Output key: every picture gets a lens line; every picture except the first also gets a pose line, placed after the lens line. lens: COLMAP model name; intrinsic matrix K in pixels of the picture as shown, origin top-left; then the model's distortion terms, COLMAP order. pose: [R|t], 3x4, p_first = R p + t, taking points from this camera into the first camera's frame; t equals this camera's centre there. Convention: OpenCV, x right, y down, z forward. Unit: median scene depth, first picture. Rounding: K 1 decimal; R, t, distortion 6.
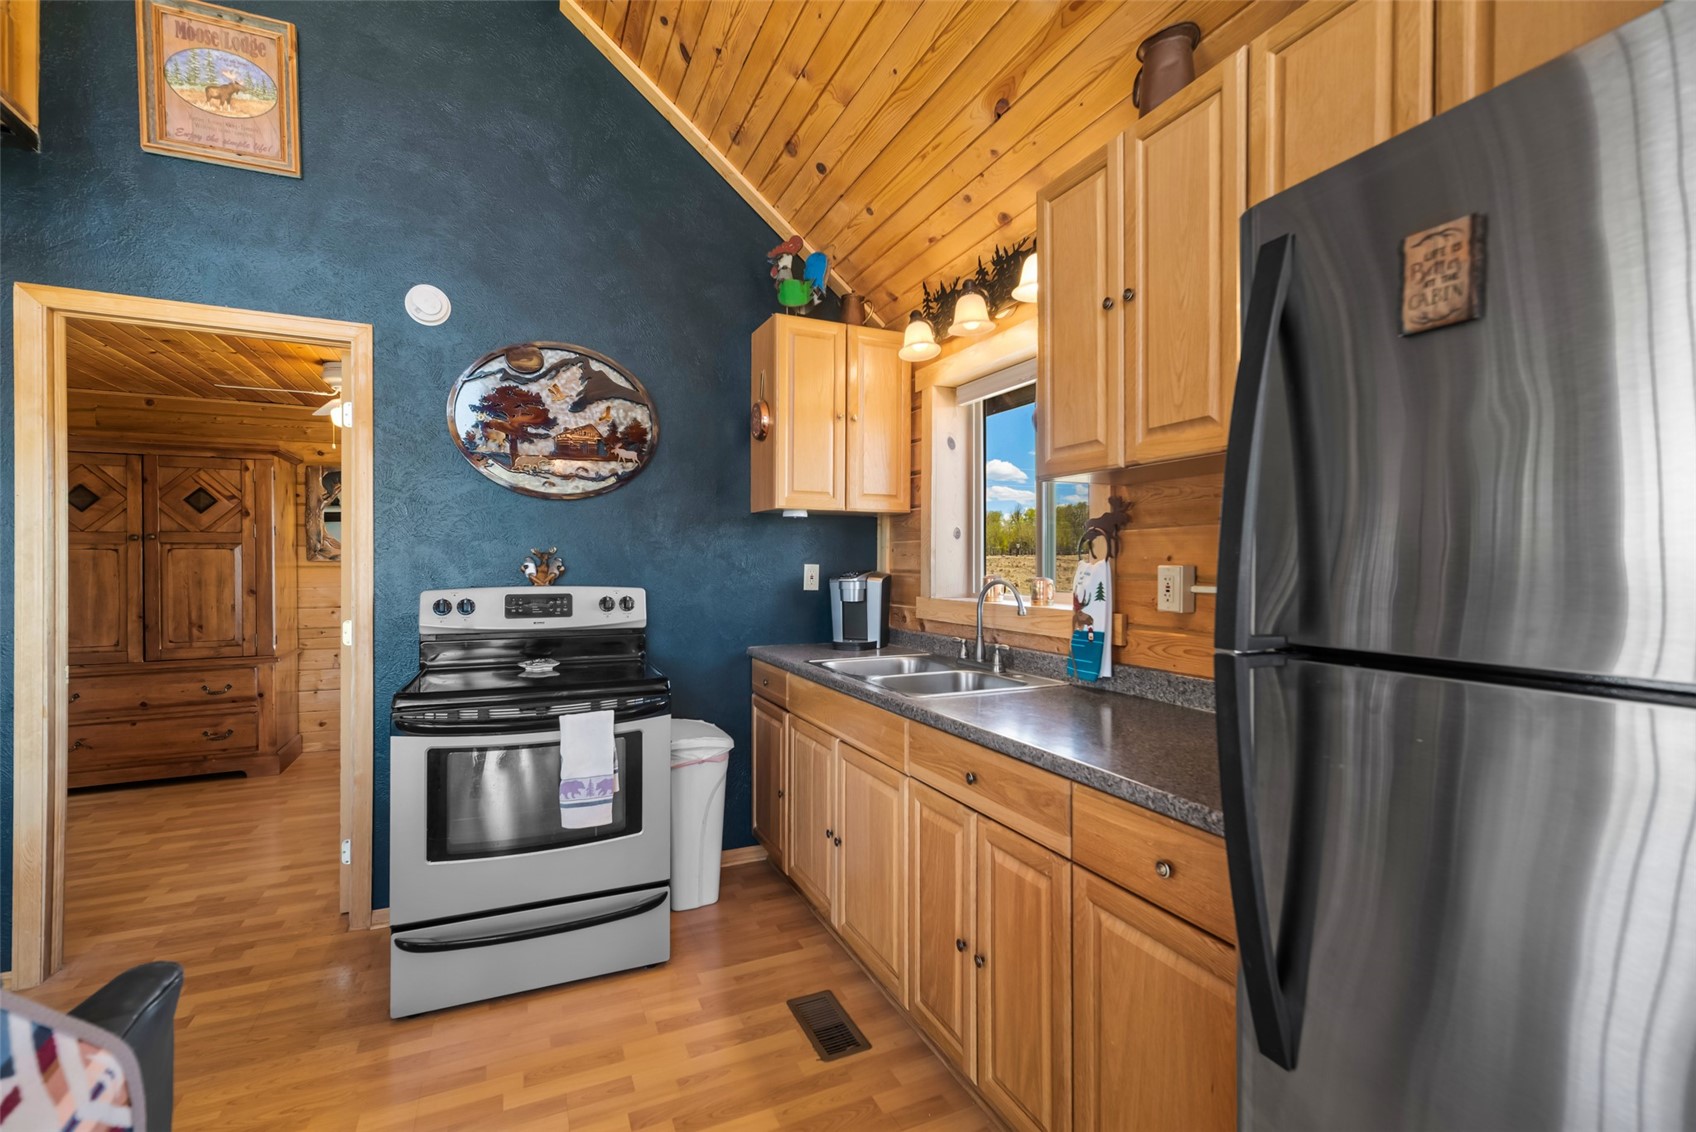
lens RADIAL K [[735.4, 0, 850.7], [0, 735.4, 565.0], [0, 0, 1]] dist [0.007927, 0.001182]
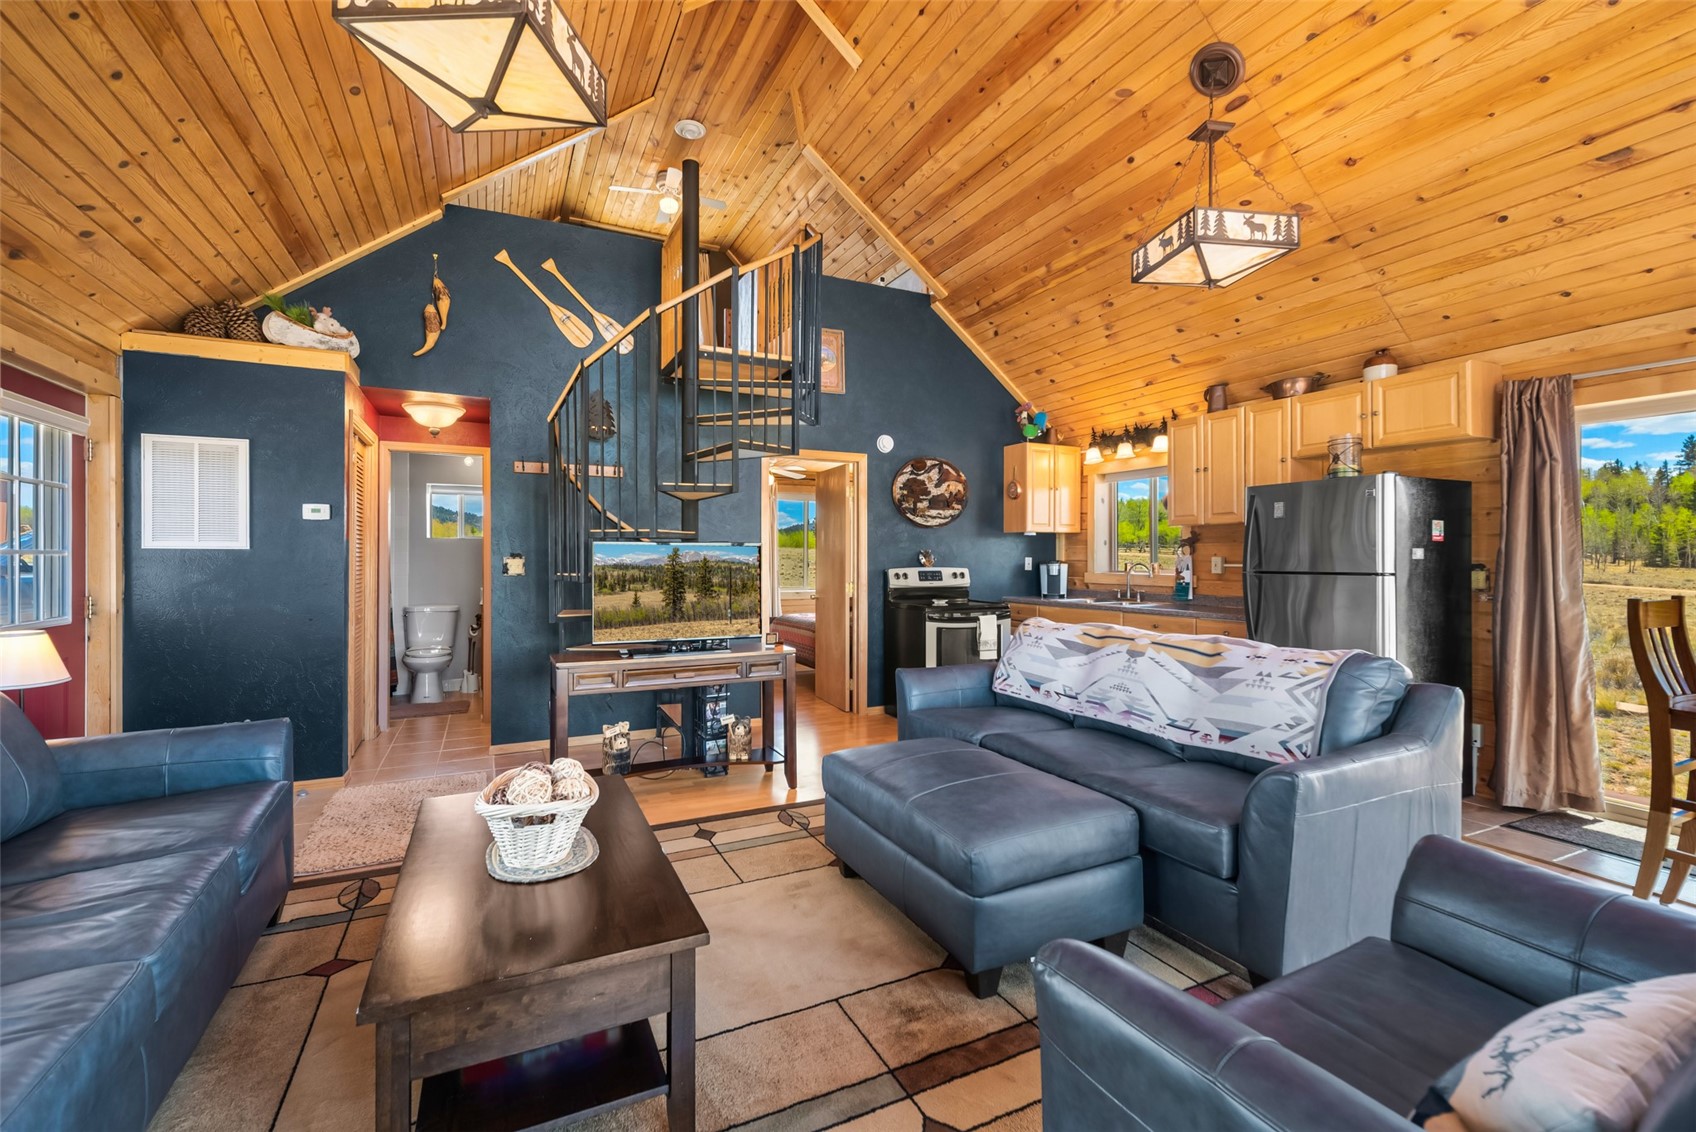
lens RADIAL K [[735.4, 0, 853.2], [0, 735.4, 552.0], [0, 0, 1]] dist [0.007927, 0.001182]
pose [[0.999784, -0.002527, 0.020624, -0.692214], [0.002717, 0.999954, -0.009195, 0.002173], [-0.020599, 0.009249, 0.999745, -1.222550]]
